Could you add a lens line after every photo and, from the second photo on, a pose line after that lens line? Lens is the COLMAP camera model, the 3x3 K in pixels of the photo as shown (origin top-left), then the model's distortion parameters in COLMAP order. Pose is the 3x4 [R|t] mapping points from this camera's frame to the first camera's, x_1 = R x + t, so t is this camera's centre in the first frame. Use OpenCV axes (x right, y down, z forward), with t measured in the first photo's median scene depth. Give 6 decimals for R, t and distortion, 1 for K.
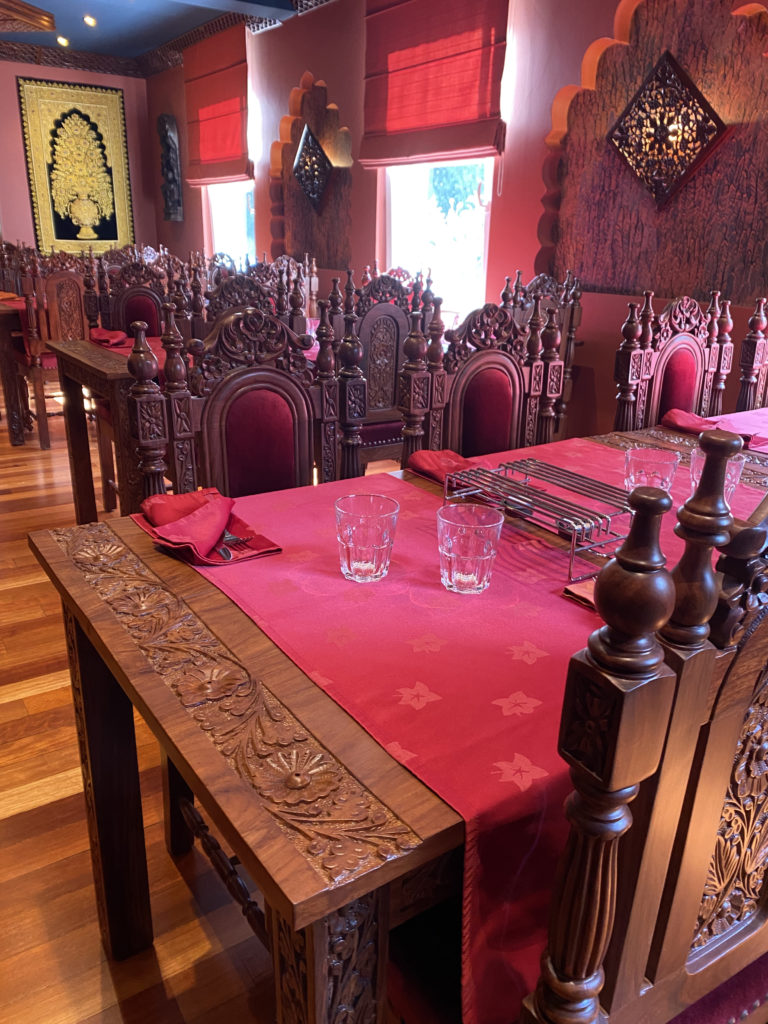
lens RADIAL K [[777.1, 0, 384.0], [0, 777.1, 512.0], [0, 0, 1]] dist [0.002369, 0.008251]
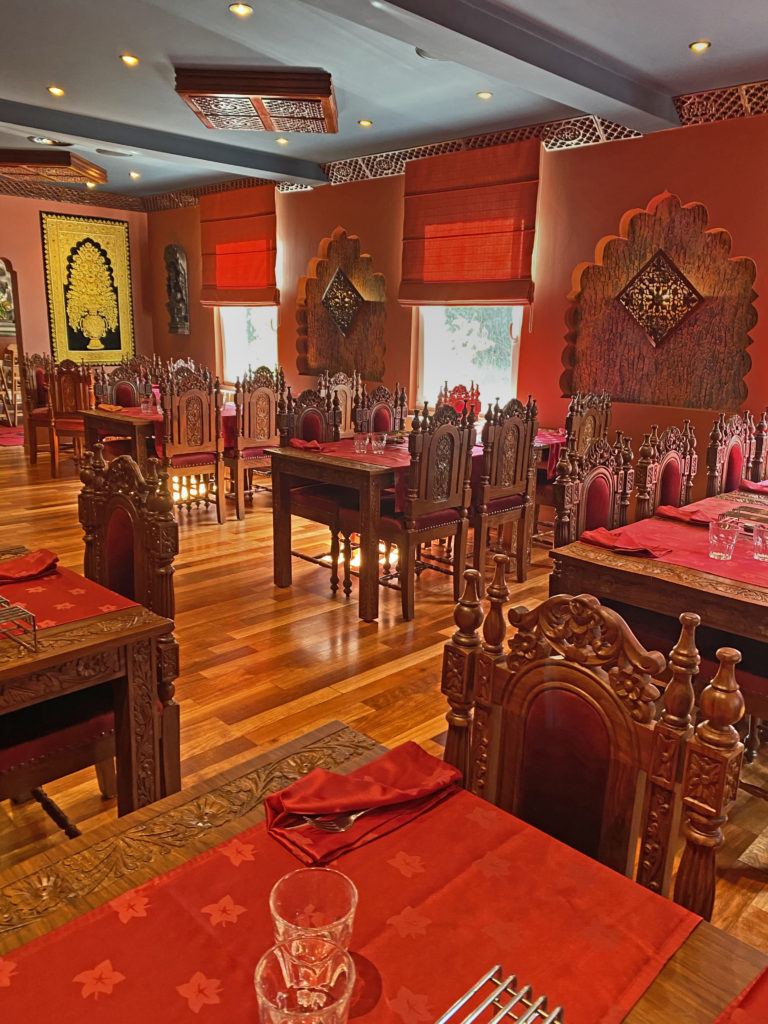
lens RADIAL K [[783.7, 0, 383.6], [0, 783.7, 525.5], [0, 0, 1]] dist [0.015741, -0.001932]
pose [[0.981435, -0.049931, 0.185180, -0.318167], [0.065473, 0.994739, -0.078787, 0.023720], [-0.180272, 0.089448, 0.979541, -0.242689]]
